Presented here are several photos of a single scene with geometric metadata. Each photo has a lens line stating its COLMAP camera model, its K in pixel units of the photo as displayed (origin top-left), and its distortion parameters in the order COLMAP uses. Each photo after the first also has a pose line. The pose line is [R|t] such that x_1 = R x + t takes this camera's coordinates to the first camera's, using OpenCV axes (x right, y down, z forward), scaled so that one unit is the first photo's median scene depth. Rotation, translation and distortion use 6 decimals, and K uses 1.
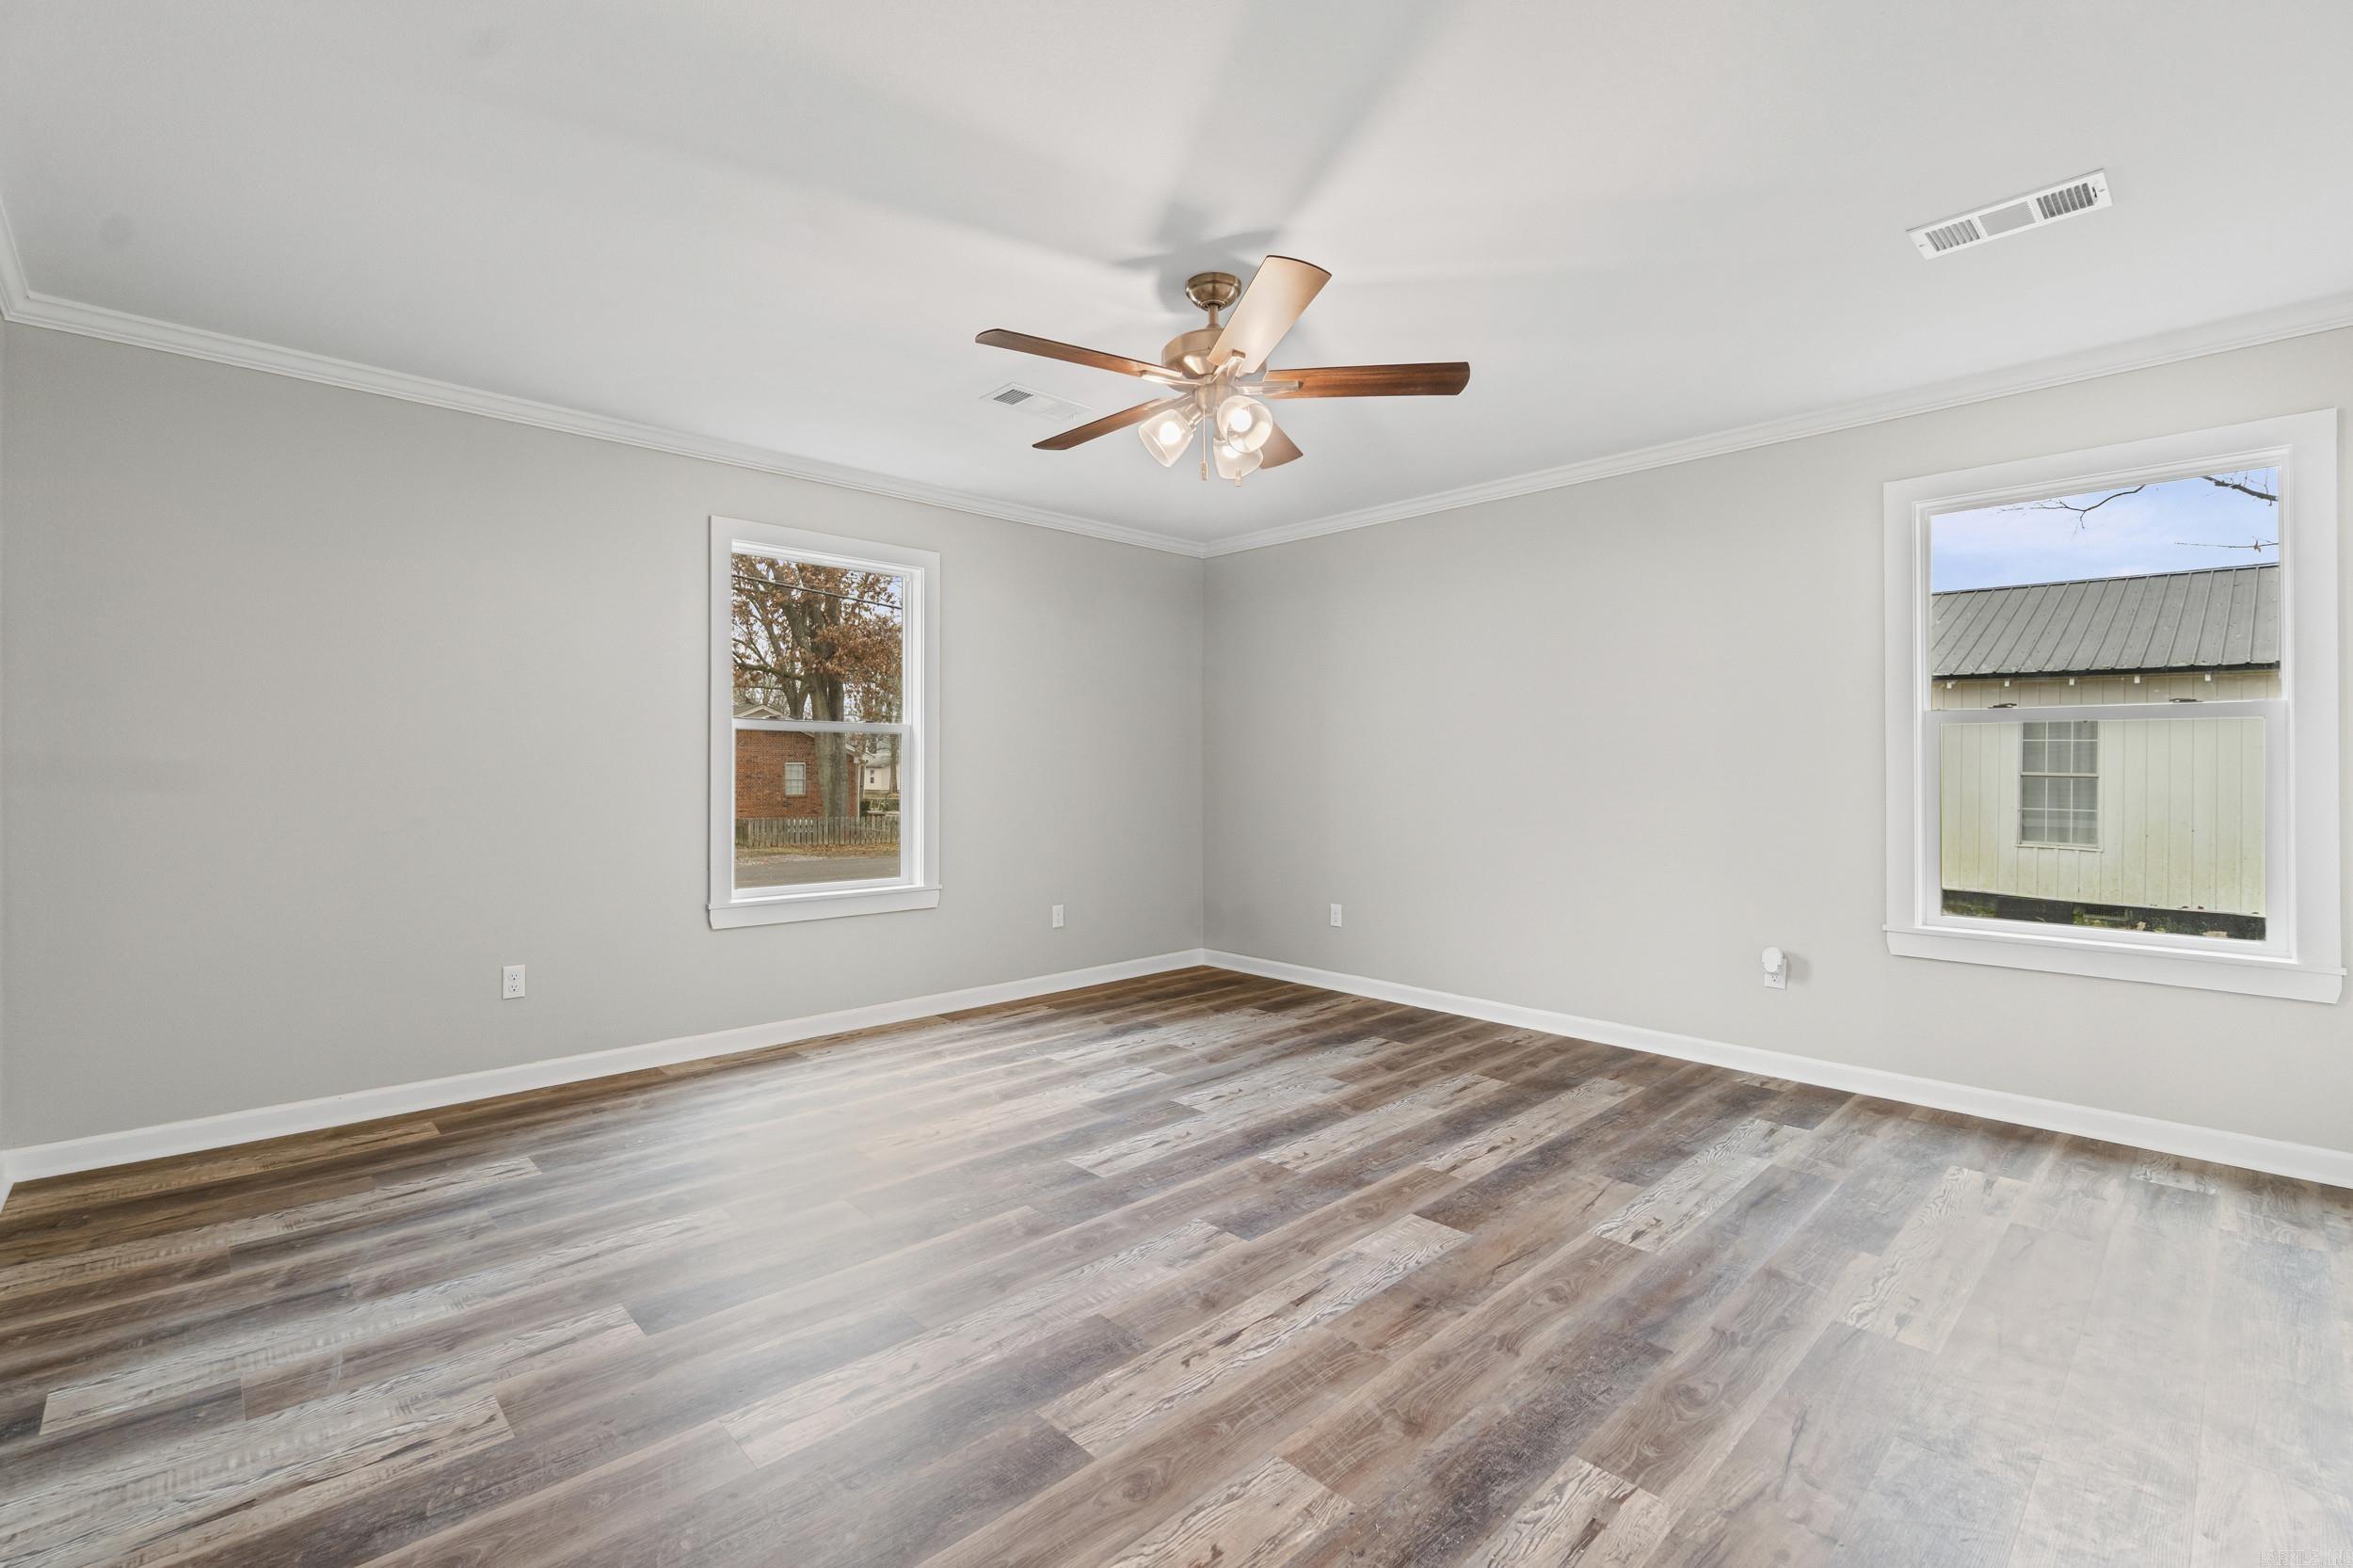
lens RADIAL K [[1042.4, 0, 1172.0], [0, 1042.4, 772.9], [0, 0, 1]] dist [-0.001161, 0.000153]
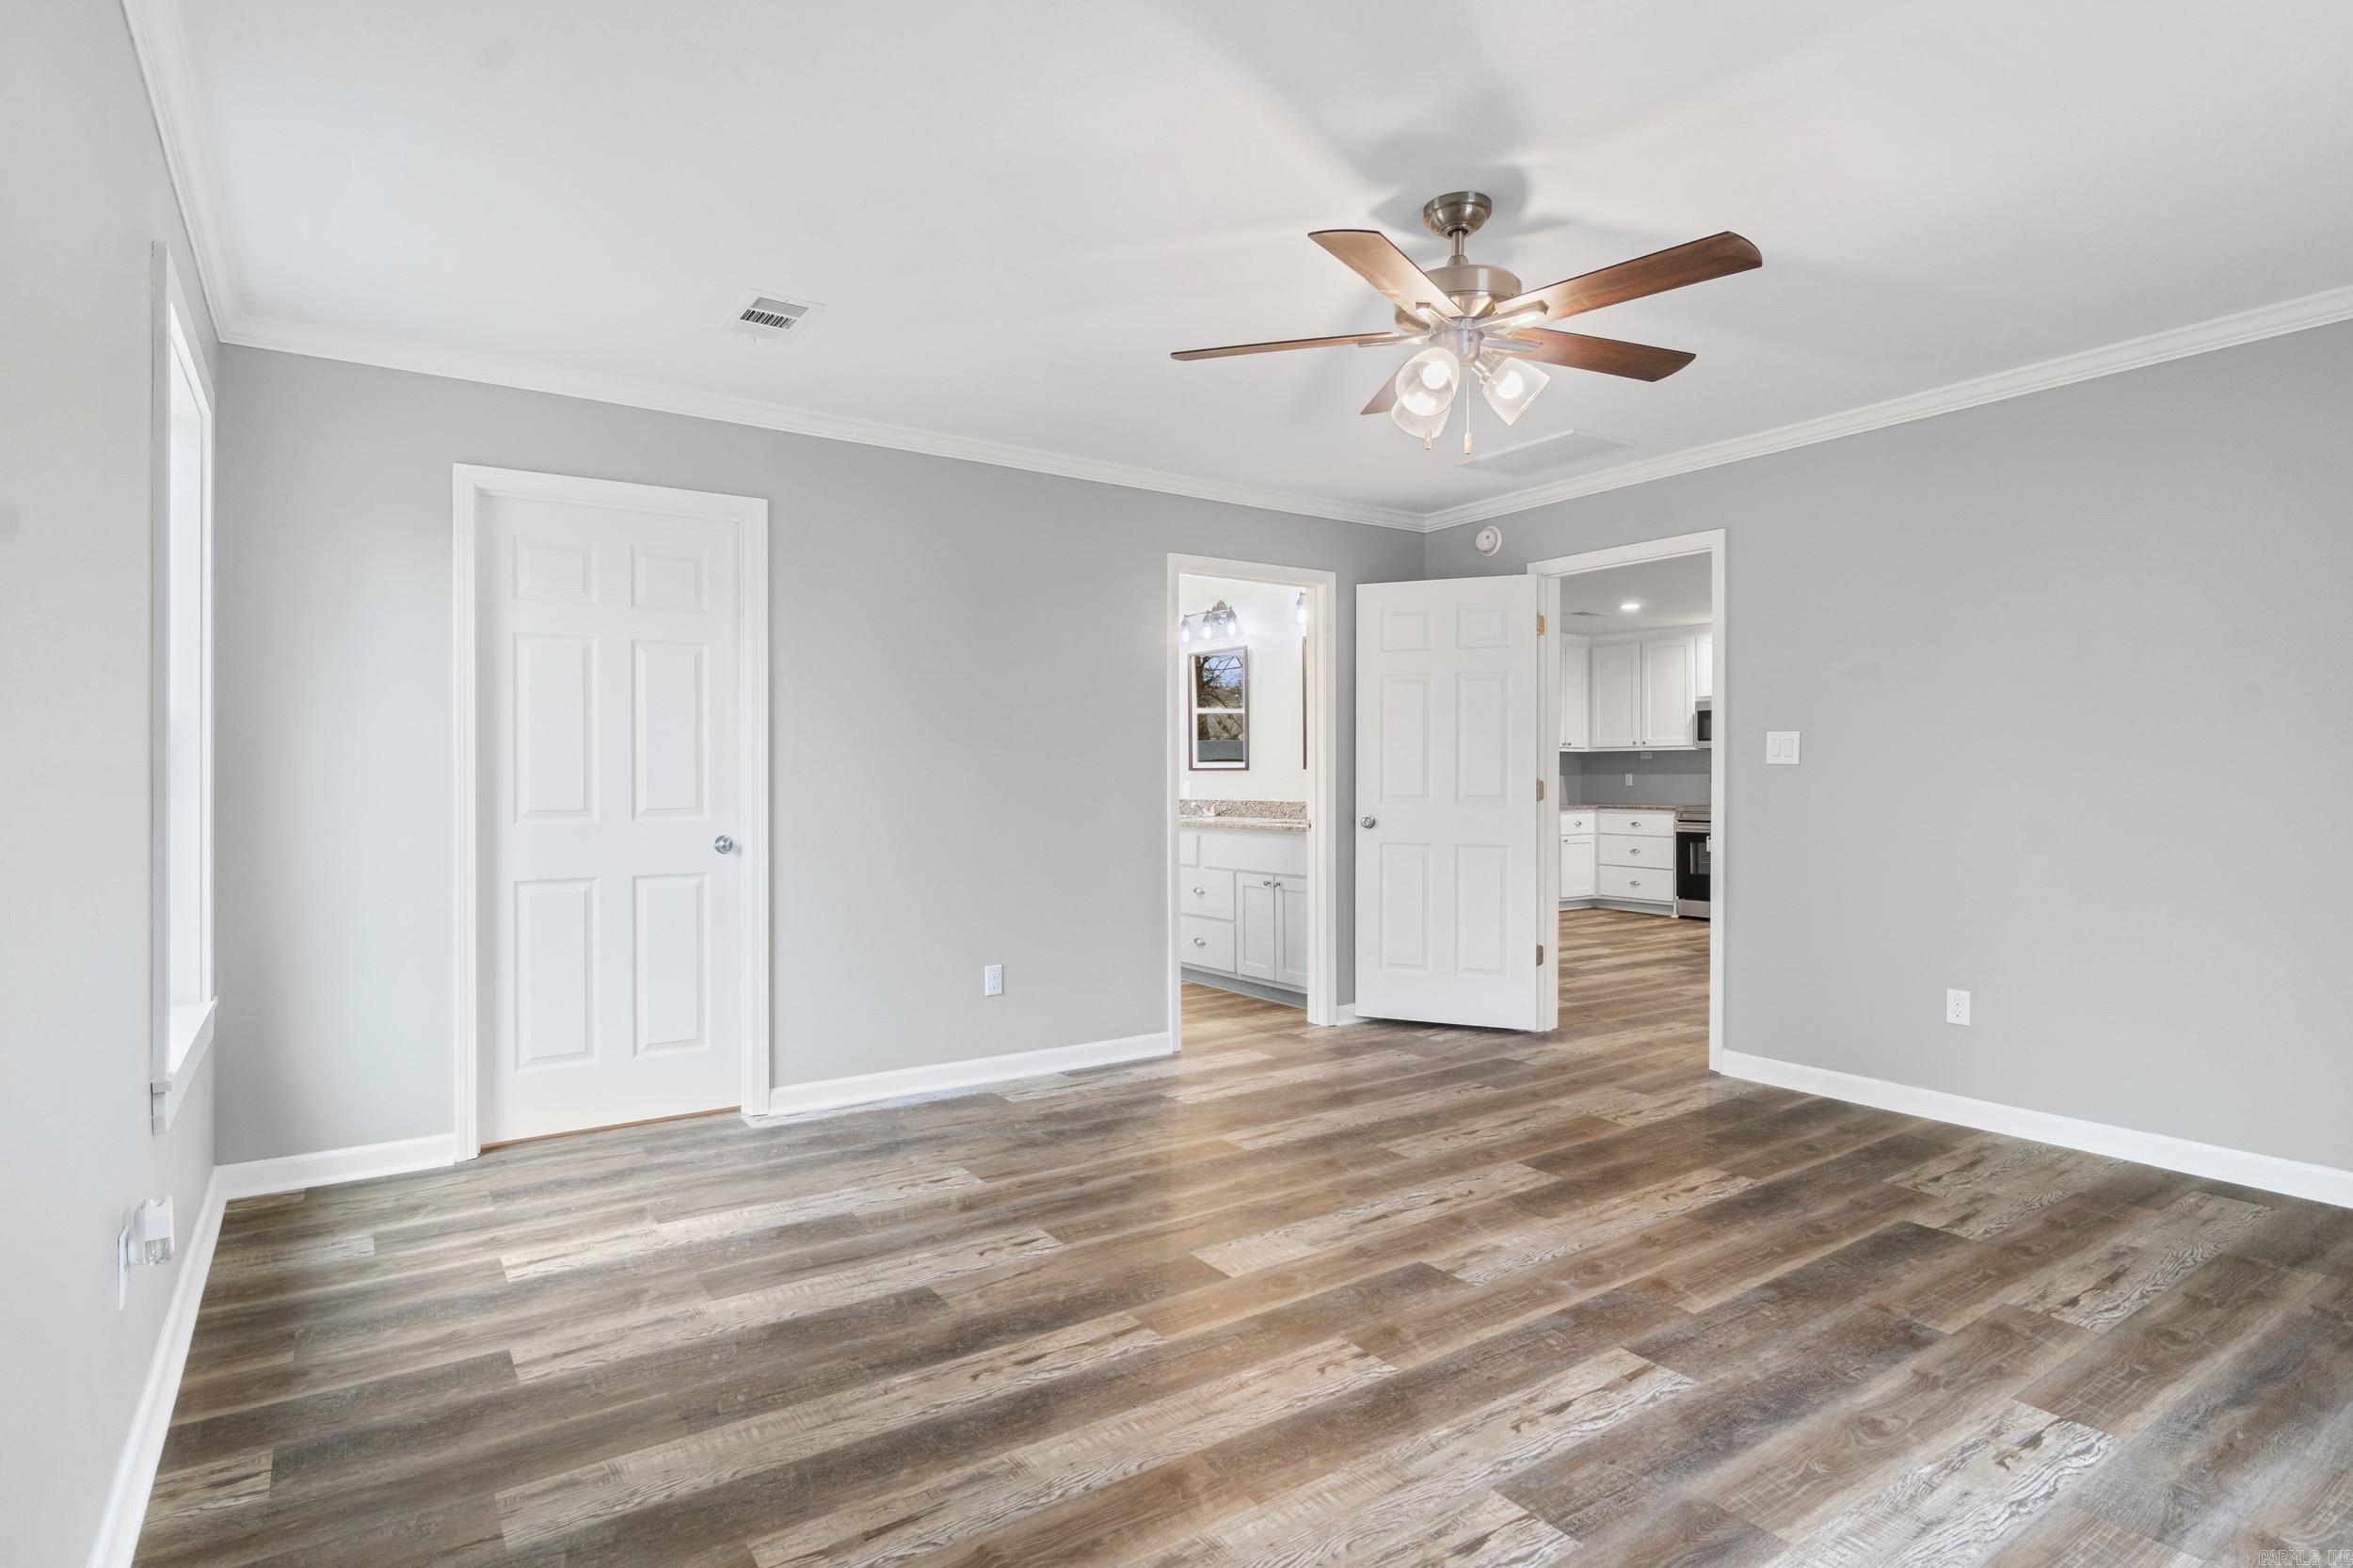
lens RADIAL K [[1208.4, 0, 1156.3], [0, 1208.4, 778.5], [0, 0, 1]] dist [-0.005254, 0.000374]
pose [[-0.985000, 0.001886, 0.172543, 0.105091], [0.002942, 0.999978, 0.005865, -0.011421], [-0.172529, 0.006284, -0.984984, 1.864016]]
